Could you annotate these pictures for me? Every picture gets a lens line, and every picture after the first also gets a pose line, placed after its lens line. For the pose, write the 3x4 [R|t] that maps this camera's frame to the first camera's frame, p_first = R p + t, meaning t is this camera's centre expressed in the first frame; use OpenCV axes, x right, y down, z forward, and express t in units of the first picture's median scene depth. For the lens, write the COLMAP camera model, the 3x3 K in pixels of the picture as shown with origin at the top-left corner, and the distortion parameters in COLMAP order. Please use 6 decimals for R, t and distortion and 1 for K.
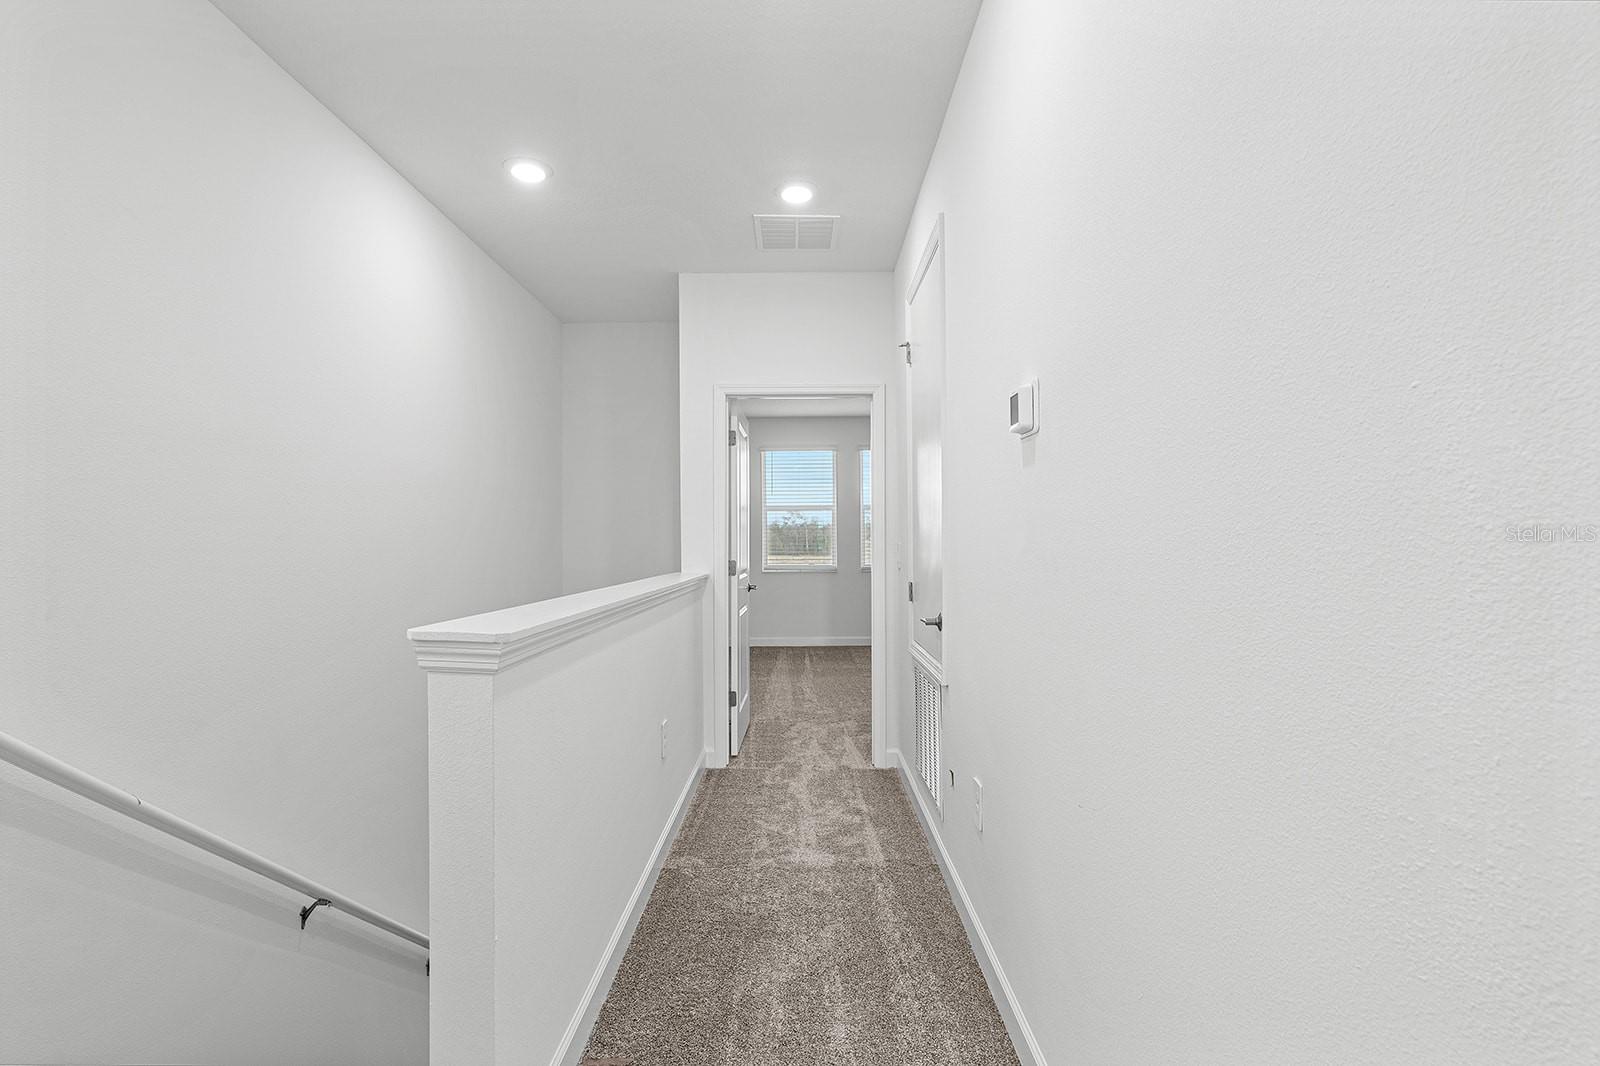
lens RADIAL K [[741.1, 0, 806.4], [0, 741.1, 527.1], [0, 0, 1]] dist [0.001317, 0.000324]
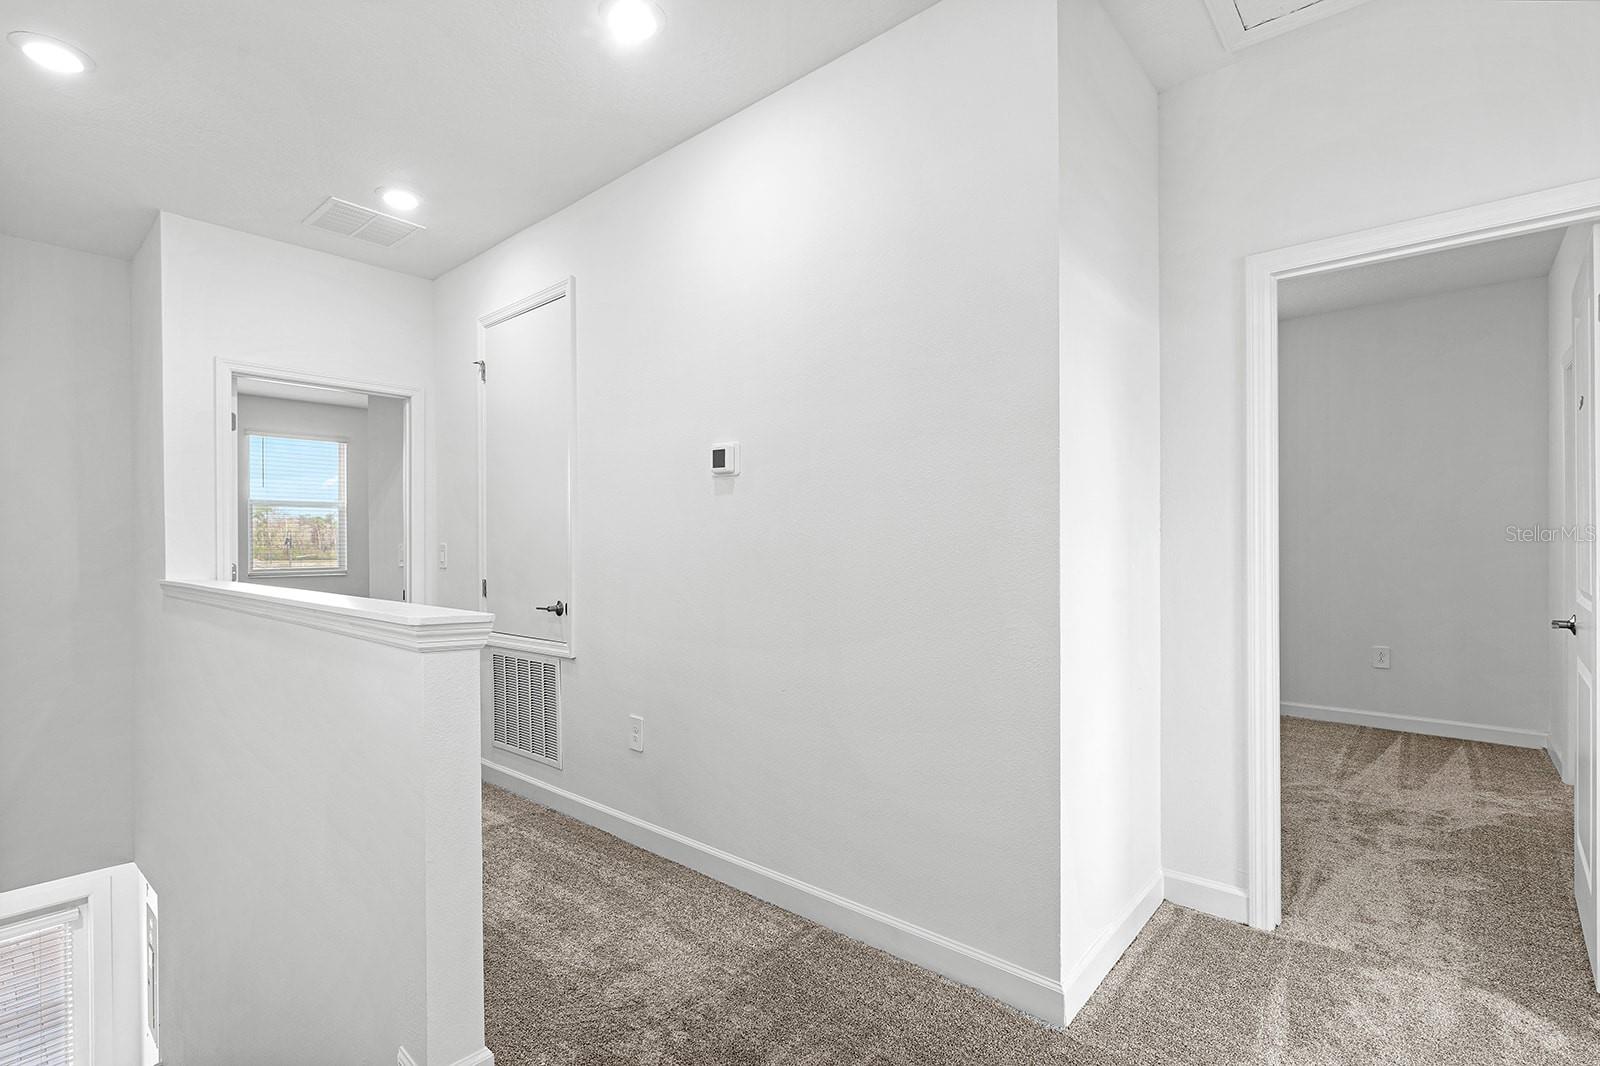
lens RADIAL K [[738.8, 0, 804.7], [0, 738.8, 537.3], [0, 0, 1]] dist [-0.006112, 0.000313]
pose [[0.648185, 0.011562, 0.761396, -0.397154], [-0.019919, 0.999800, 0.001775, -0.000023], [-0.761223, -0.016317, 0.648285, -0.077795]]
